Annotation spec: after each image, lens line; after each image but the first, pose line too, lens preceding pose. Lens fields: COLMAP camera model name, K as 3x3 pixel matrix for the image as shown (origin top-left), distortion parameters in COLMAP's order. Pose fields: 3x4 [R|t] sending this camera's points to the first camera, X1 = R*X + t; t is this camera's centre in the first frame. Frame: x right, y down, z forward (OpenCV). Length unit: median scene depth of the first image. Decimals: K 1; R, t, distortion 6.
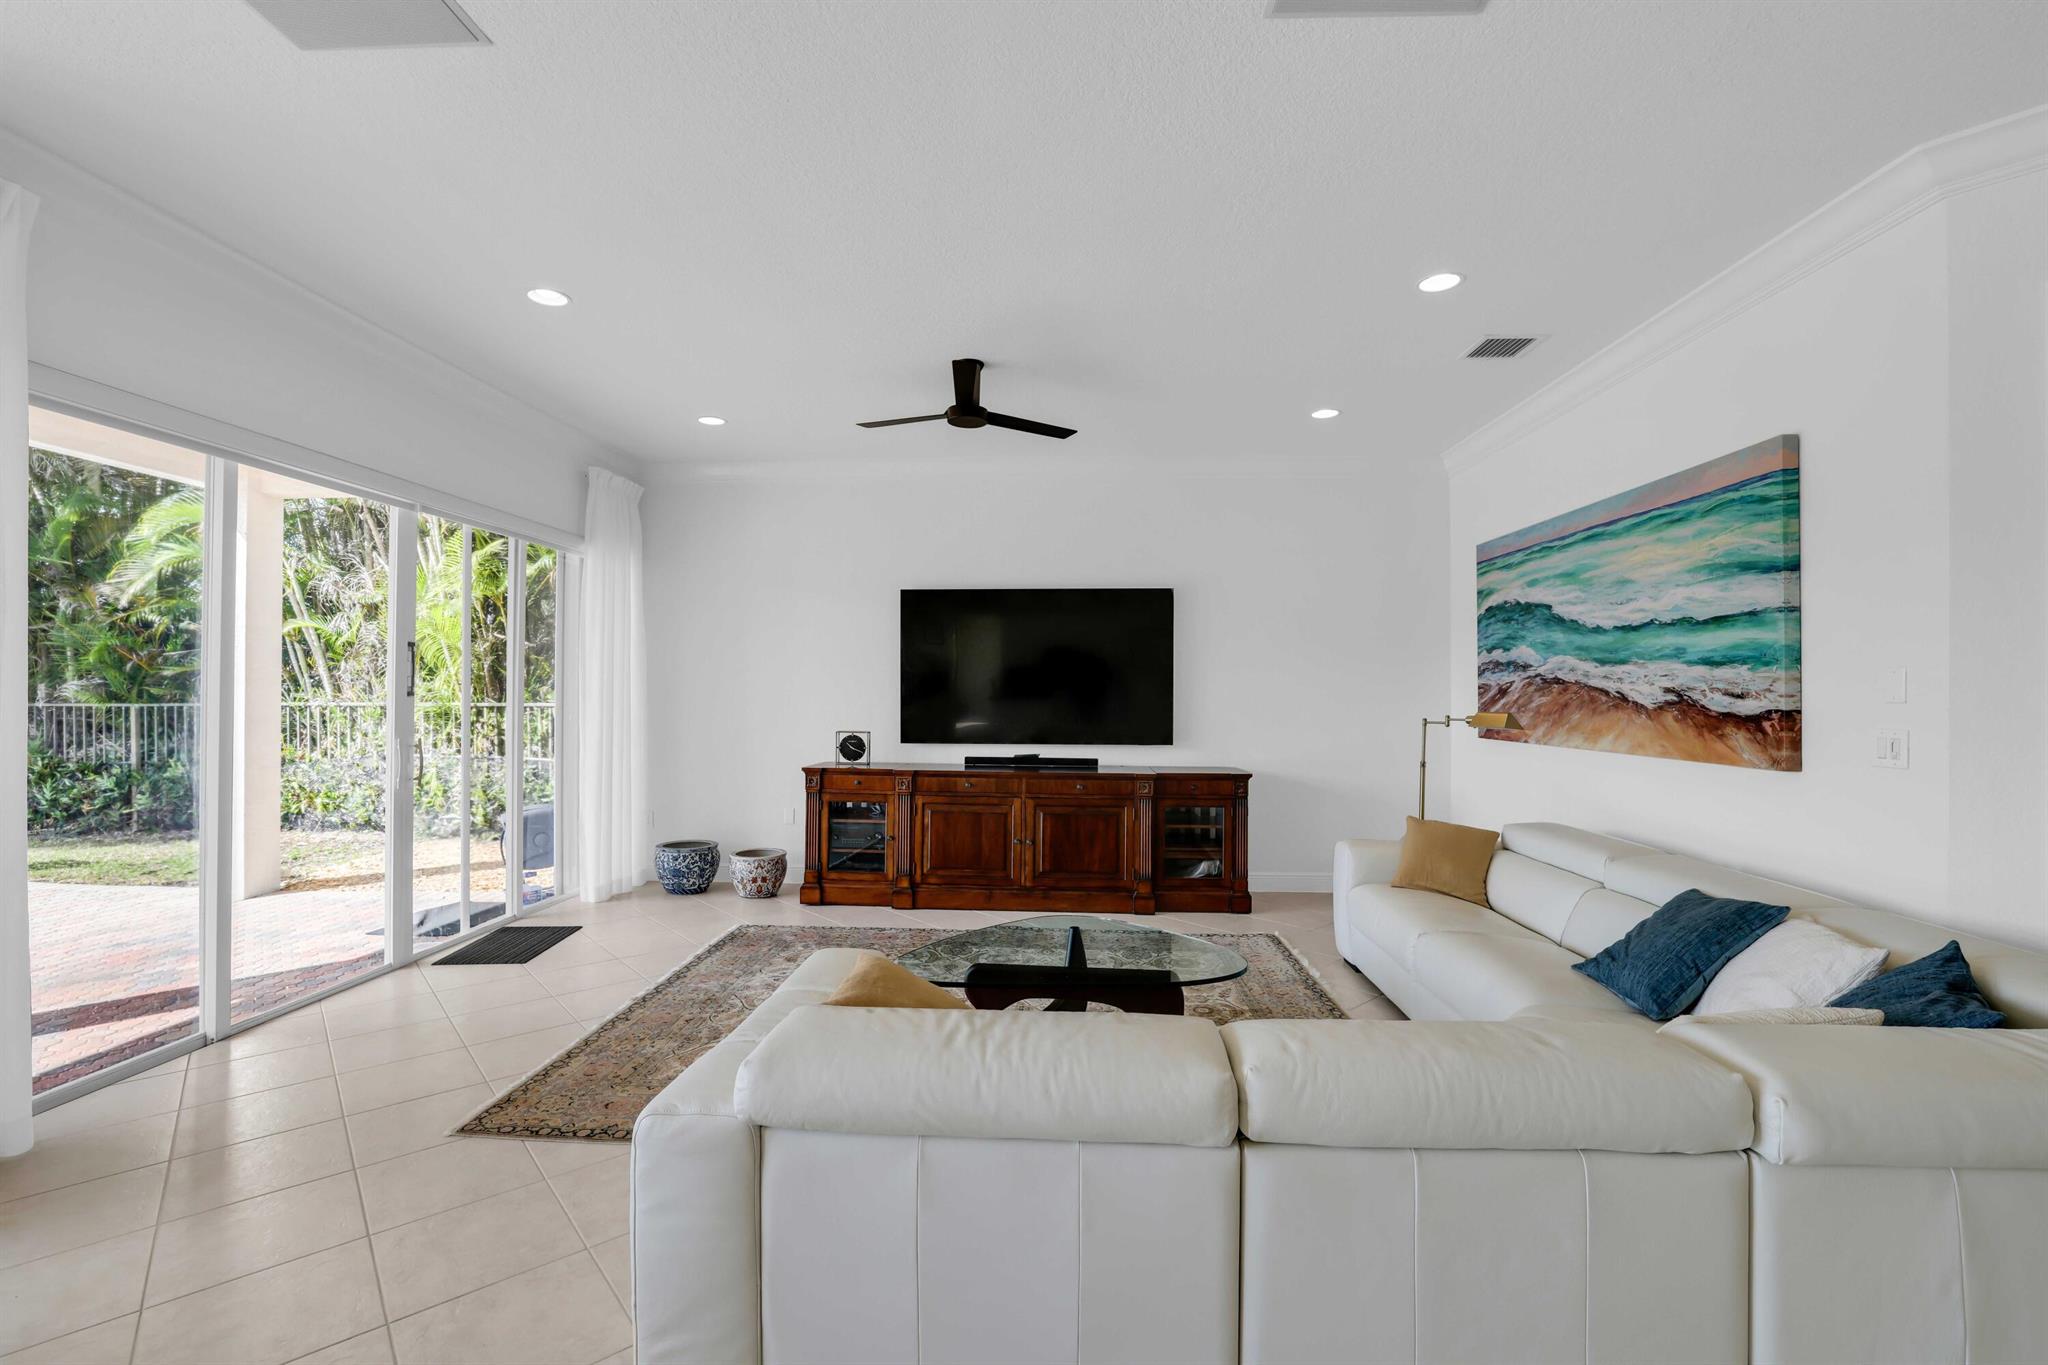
lens RADIAL K [[914.9, 0, 1015.5], [0, 914.9, 692.0], [0, 0, 1]] dist [-0.001661, -0.000242]
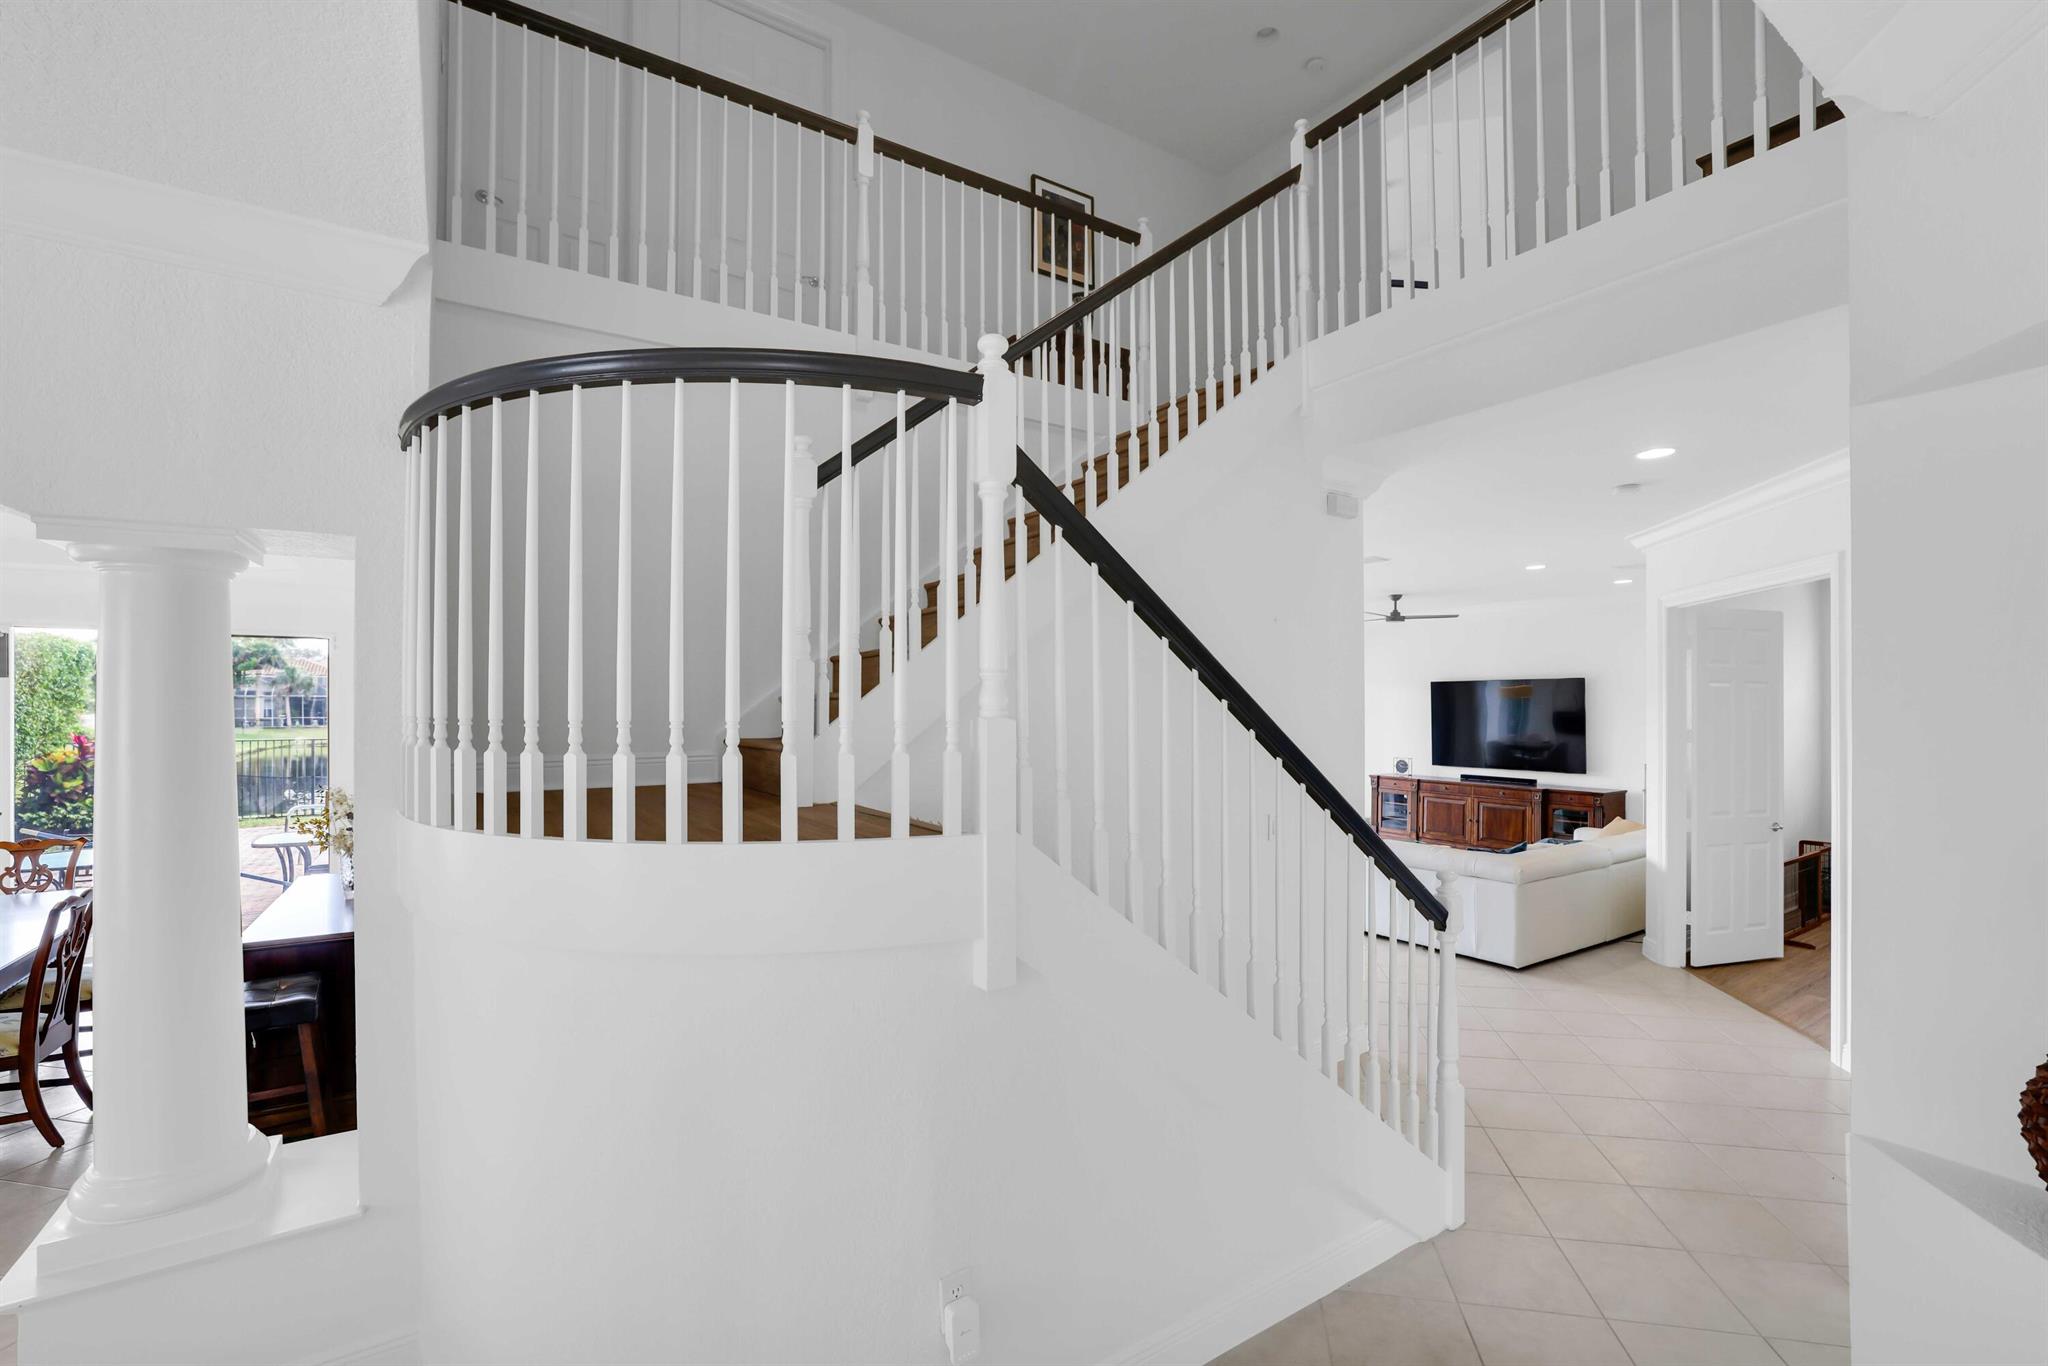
lens RADIAL K [[914.9, 0, 1015.5], [0, 914.9, 692.5], [0, 0, 1]] dist [-0.001661, -0.000242]
pose [[0.606199, -0.015017, -0.795171, 0.864616], [0.003740, 0.999864, -0.016032, -0.066382], [0.795304, 0.006745, 0.606173, -0.811344]]
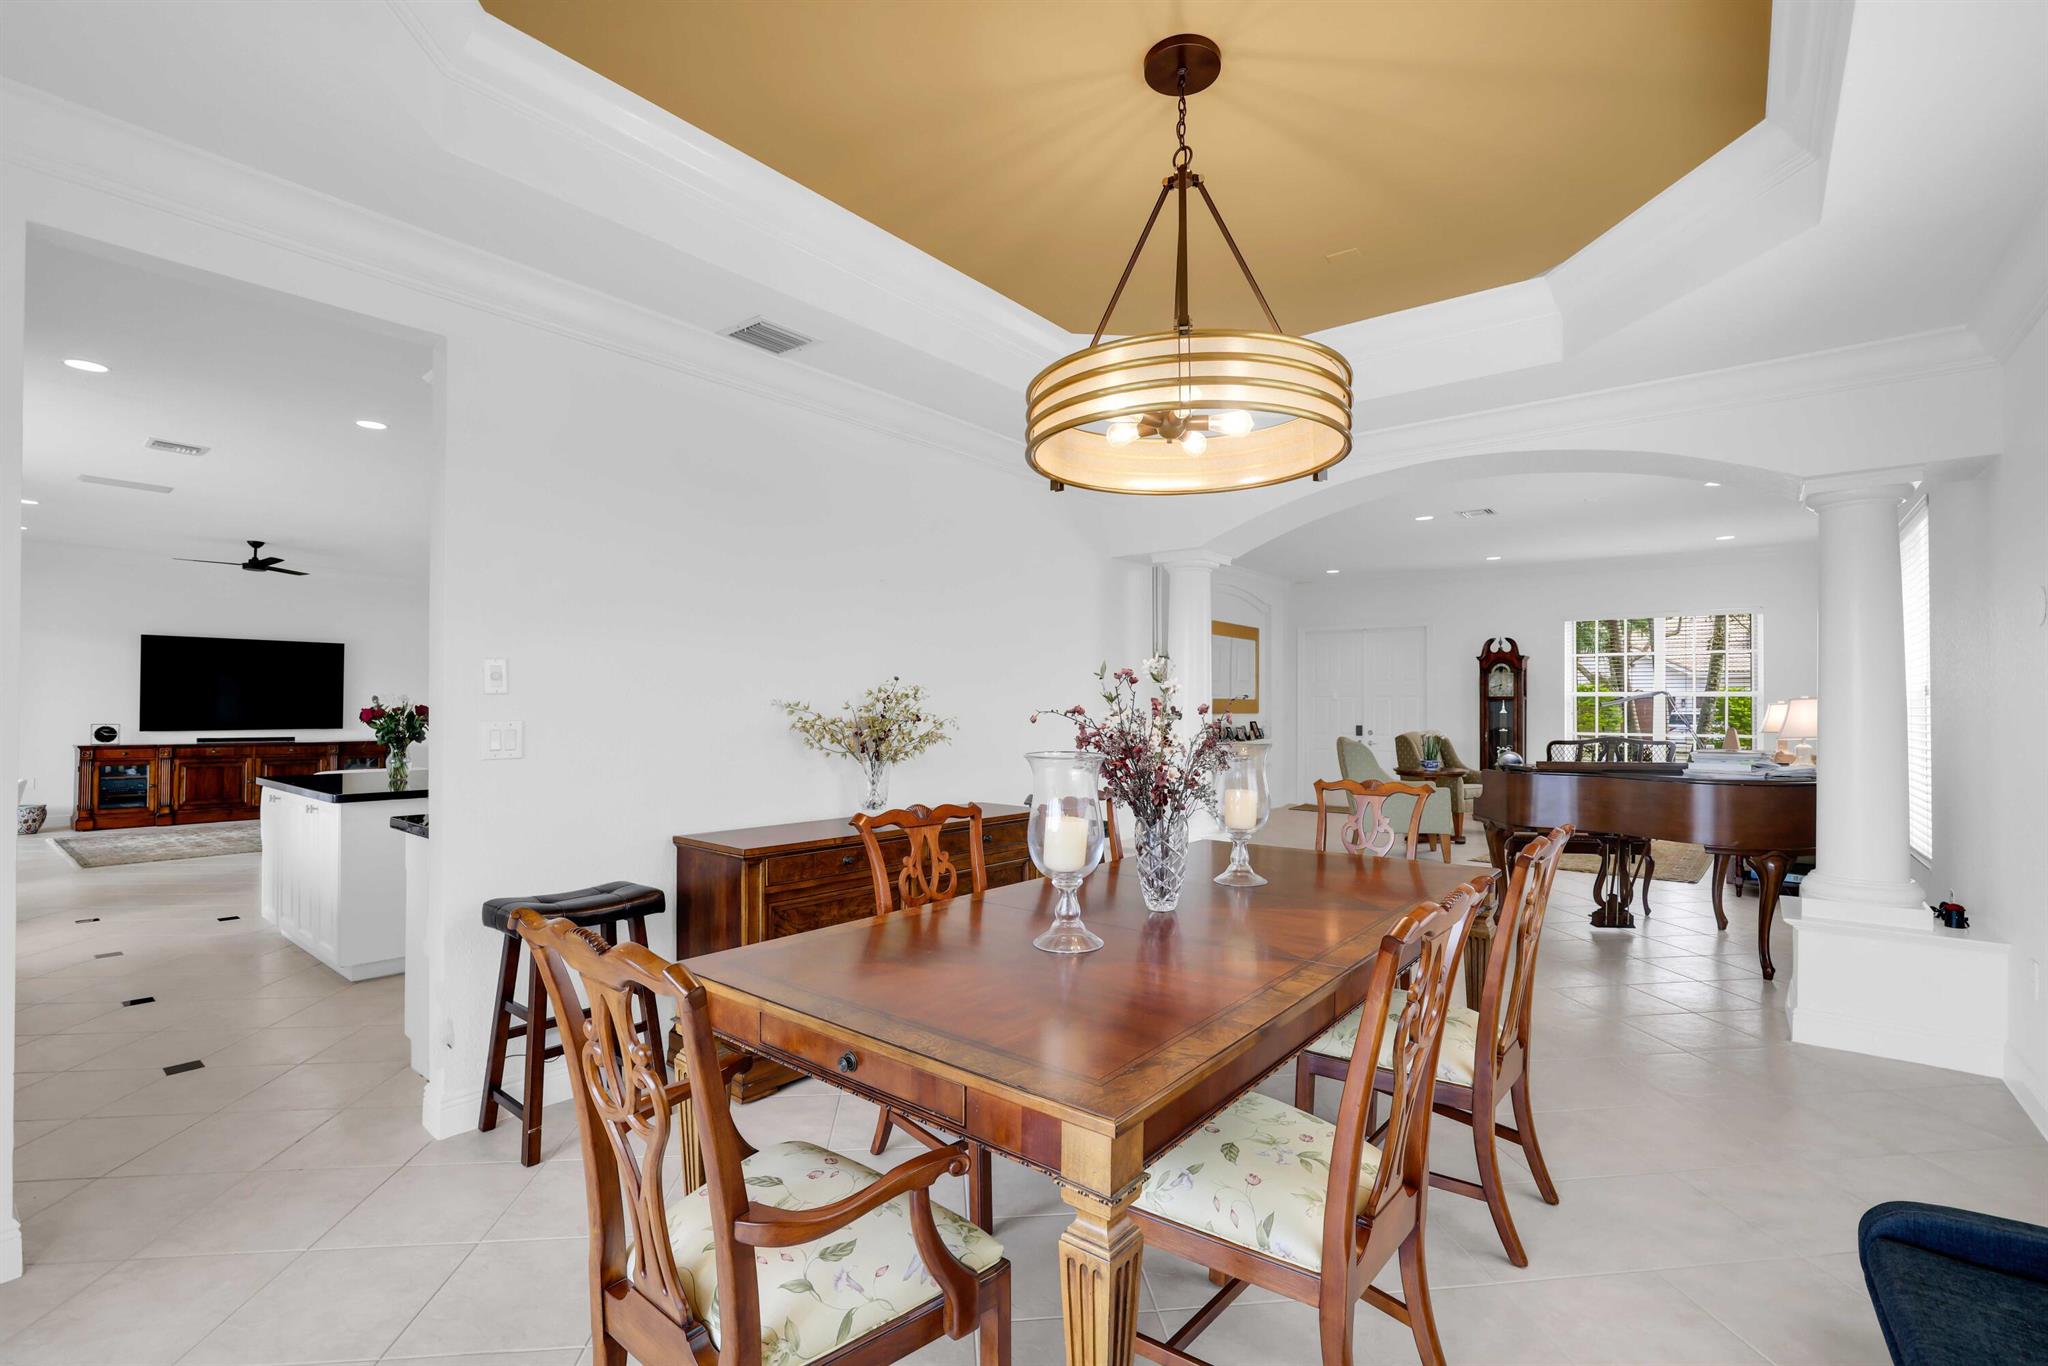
lens RADIAL K [[914.9, 0, 1015.5], [0, 914.9, 692.5], [0, 0, 1]] dist [-0.001661, -0.000242]
pose [[0.573322, 0.008439, 0.819287, -0.576317], [-0.004020, 0.999964, -0.007487, -0.005269], [-0.819320, 0.000998, 0.573335, -1.206641]]
